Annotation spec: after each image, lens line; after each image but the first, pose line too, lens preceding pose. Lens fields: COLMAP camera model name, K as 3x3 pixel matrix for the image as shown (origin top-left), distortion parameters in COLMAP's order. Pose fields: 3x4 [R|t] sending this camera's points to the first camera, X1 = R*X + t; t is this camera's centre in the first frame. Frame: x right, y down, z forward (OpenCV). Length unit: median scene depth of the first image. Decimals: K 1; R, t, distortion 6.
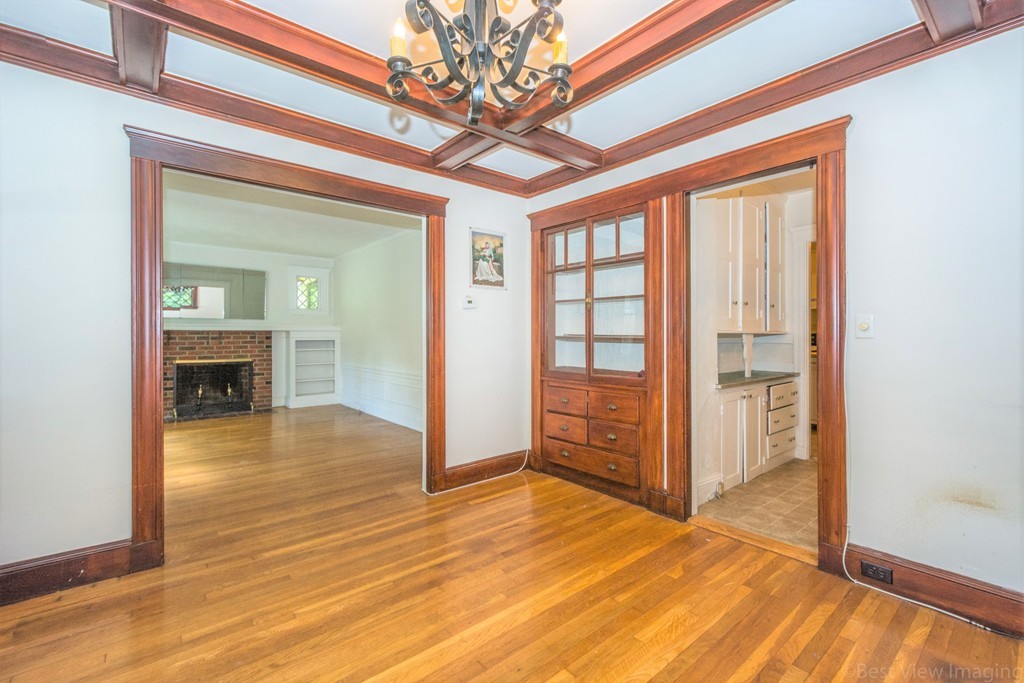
lens RADIAL K [[450.8, 0, 514.4], [0, 450.8, 335.9], [0, 0, 1]] dist [-0.006334, -0.000367]
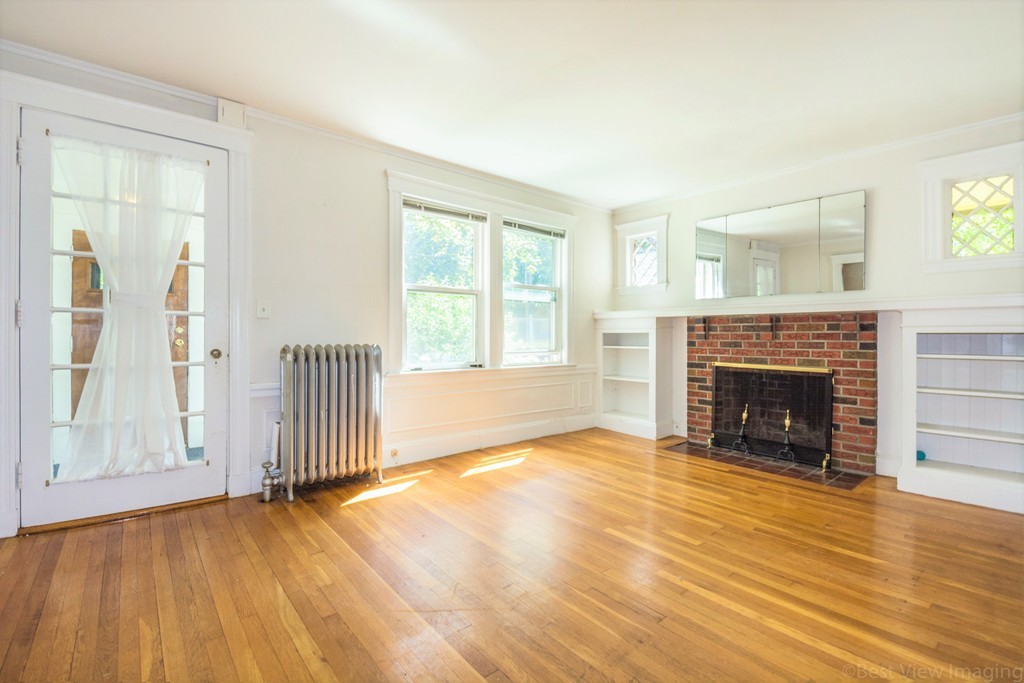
lens RADIAL K [[450.8, 0, 513.4], [0, 450.8, 337.0], [0, 0, 1]] dist [-0.006334, -0.000367]
pose [[0.007318, 0.004881, -0.999961, -0.077072], [-0.007418, 0.999961, 0.004826, 0.015296], [0.999946, 0.007382, 0.007354, 0.636080]]
